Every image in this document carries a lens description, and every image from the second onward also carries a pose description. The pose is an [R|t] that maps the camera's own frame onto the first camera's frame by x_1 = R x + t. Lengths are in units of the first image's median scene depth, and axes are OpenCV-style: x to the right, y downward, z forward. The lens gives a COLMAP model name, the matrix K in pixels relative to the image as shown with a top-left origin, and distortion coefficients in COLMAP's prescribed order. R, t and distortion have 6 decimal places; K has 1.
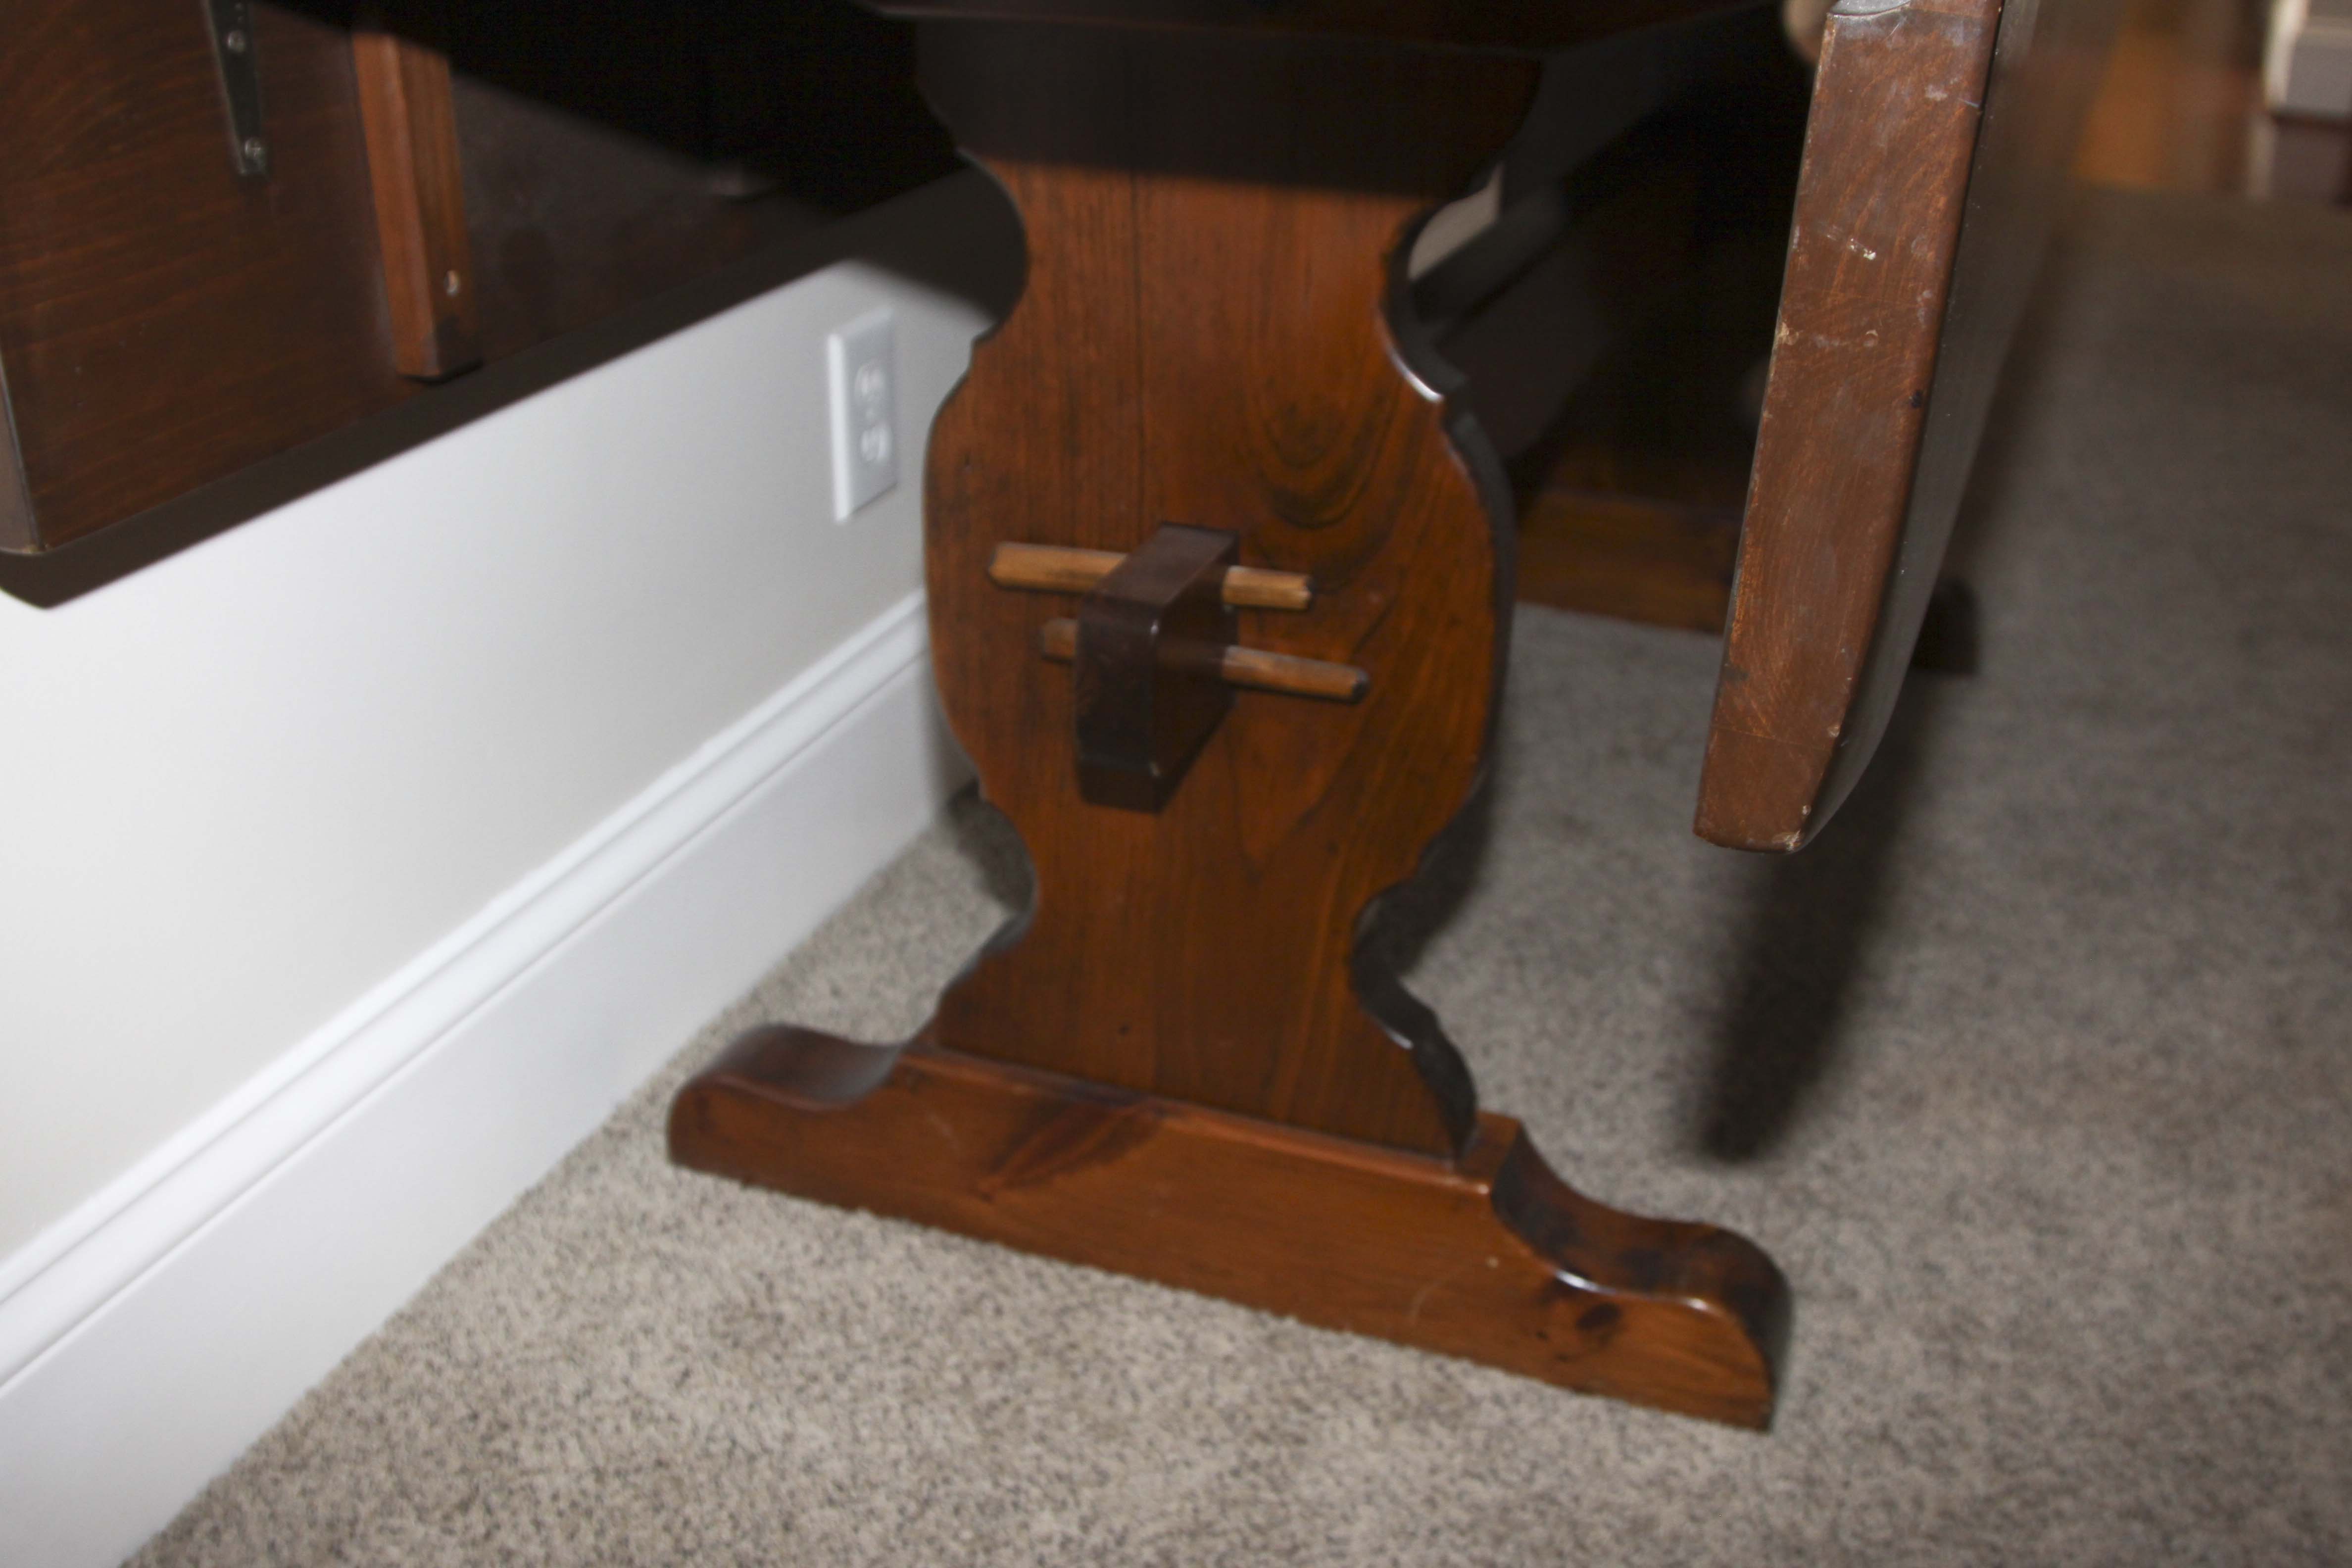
lens RADIAL K [[2495.9, 0, 1167.5], [0, 2495.9, 790.7], [0, 0, 1]] dist [-0.117521, 0.000000]
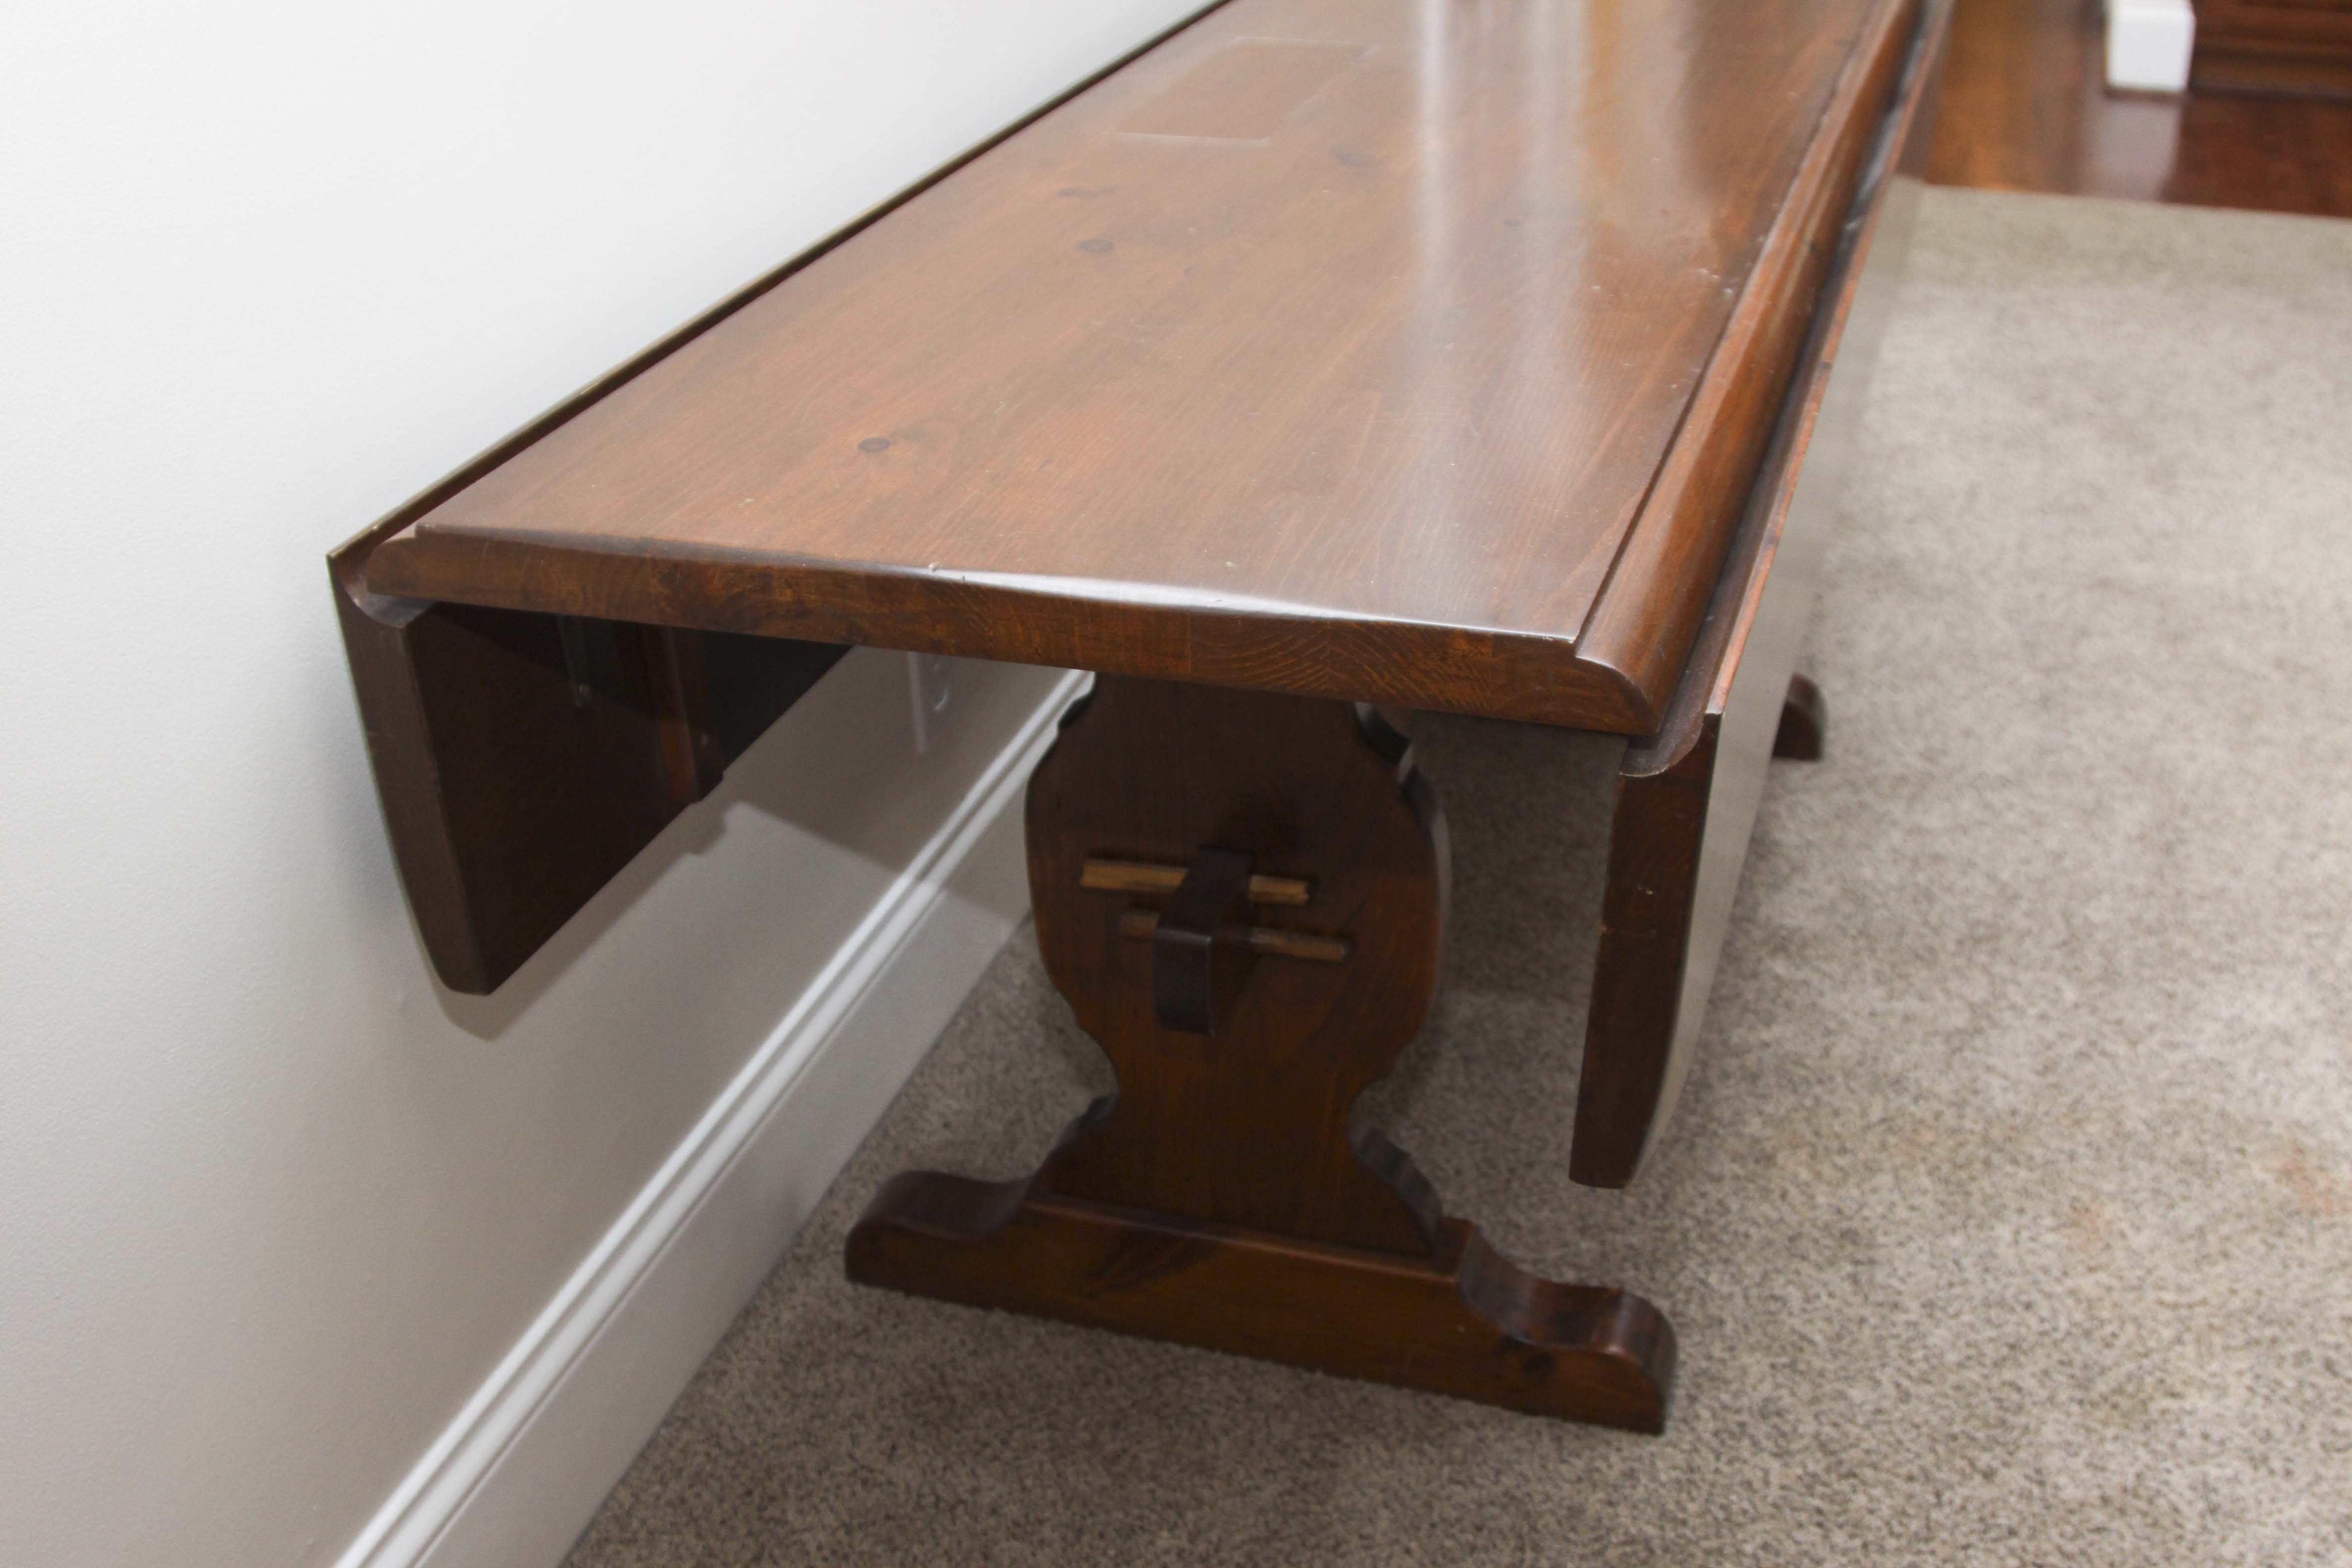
lens RADIAL K [[2495.9, 0, 1177.9], [0, 2495.9, 803.1], [0, 0, 1]] dist [-0.117521, 0.000000]
pose [[0.997388, -0.065627, 0.030172, -0.055975], [0.063956, 0.996525, 0.053362, -0.206030], [-0.033570, -0.051293, 0.998119, -0.413307]]
